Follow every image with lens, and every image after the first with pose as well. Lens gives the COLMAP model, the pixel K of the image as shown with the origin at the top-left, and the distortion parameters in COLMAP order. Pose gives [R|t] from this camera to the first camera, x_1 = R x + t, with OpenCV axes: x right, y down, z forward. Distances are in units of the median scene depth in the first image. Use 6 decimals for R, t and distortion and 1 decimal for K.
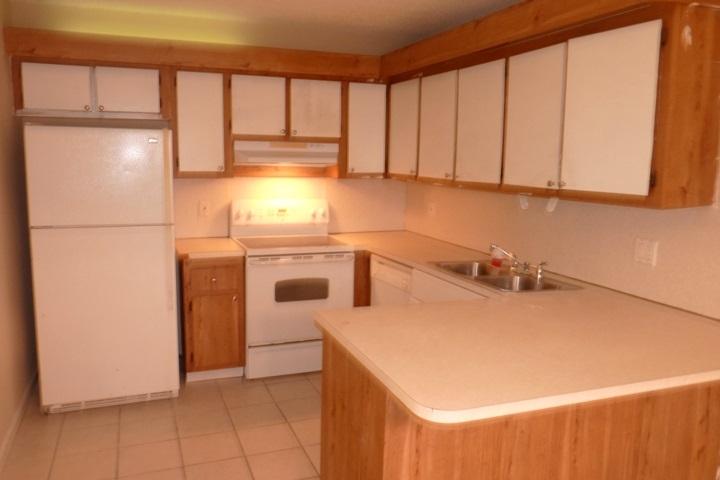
lens RADIAL K [[588.5, 0, 360.0], [0, 588.5, 240.0], [0, 0, 1]] dist [-0.007507, -0.002044]
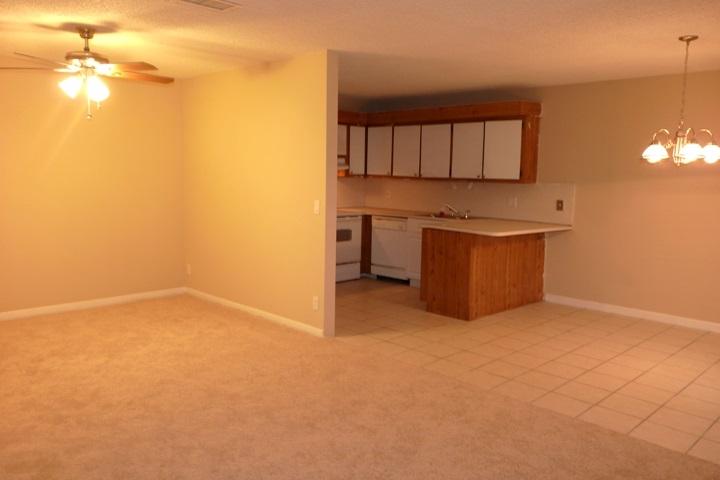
lens RADIAL K [[588.5, 0, 360.0], [0, 588.5, 240.0], [0, 0, 1]] dist [-0.007507, -0.002044]
pose [[0.915430, -0.042528, 0.400223, -1.013483], [0.050162, 0.998704, -0.008613, 0.151395], [-0.399338, 0.027961, 0.916377, -0.961863]]
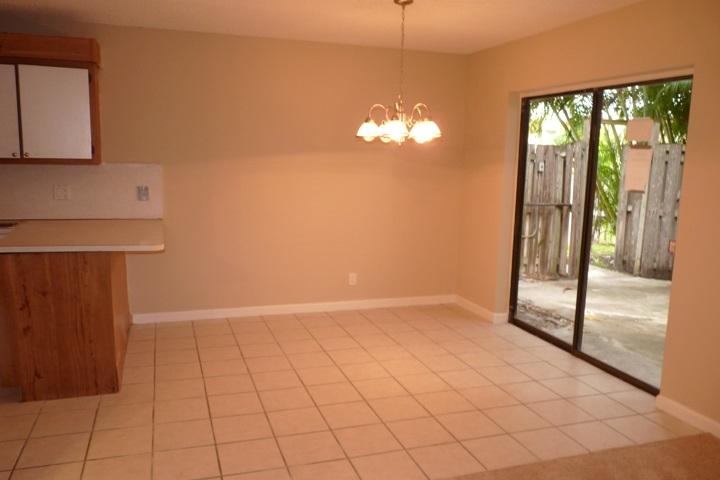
lens RADIAL K [[588.5, 0, 360.0], [0, 588.5, 240.0], [0, 0, 1]] dist [-0.007507, -0.002044]
pose [[0.046942, -0.157836, 0.986349, -1.033343], [0.121520, 0.981006, 0.151198, 0.001752], [-0.991478, 0.112764, 0.065231, 0.019529]]
